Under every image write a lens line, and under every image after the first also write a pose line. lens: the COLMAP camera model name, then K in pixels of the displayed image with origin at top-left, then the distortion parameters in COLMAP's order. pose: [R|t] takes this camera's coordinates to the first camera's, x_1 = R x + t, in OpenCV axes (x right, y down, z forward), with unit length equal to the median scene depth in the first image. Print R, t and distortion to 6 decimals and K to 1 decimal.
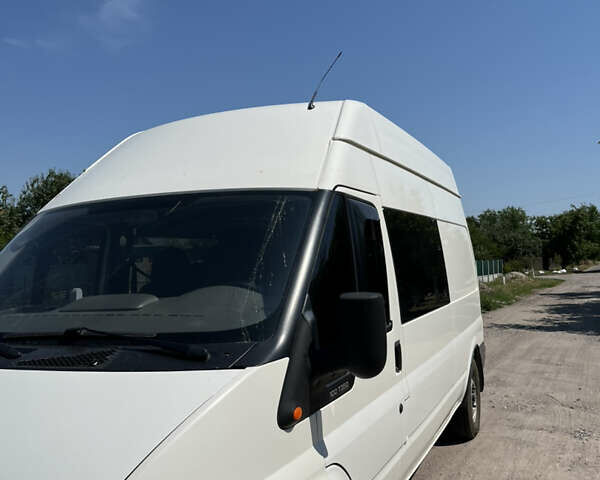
lens RADIAL K [[595.7, 0, 300.0], [0, 595.7, 240.0], [0, 0, 1]] dist [0.004565, -0.014387]
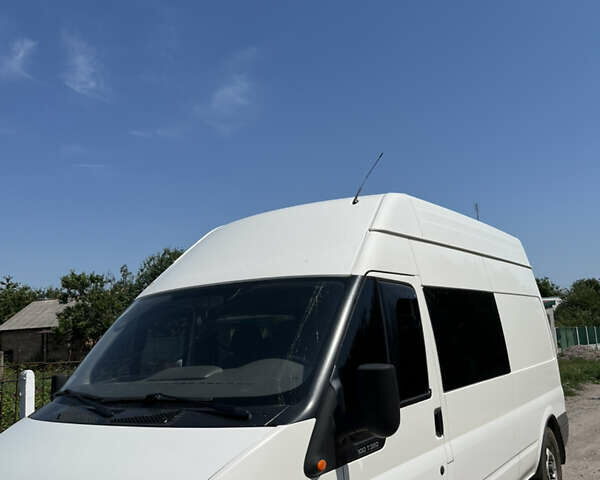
lens RADIAL K [[595.7, 0, 300.0], [0, 595.7, 240.0], [0, 0, 1]] dist [0.004565, -0.014387]
pose [[0.983852, -0.042174, -0.173945, 0.138825], [0.021924, 0.992921, -0.116735, -0.018770], [0.177637, 0.111036, 0.977812, -0.189201]]
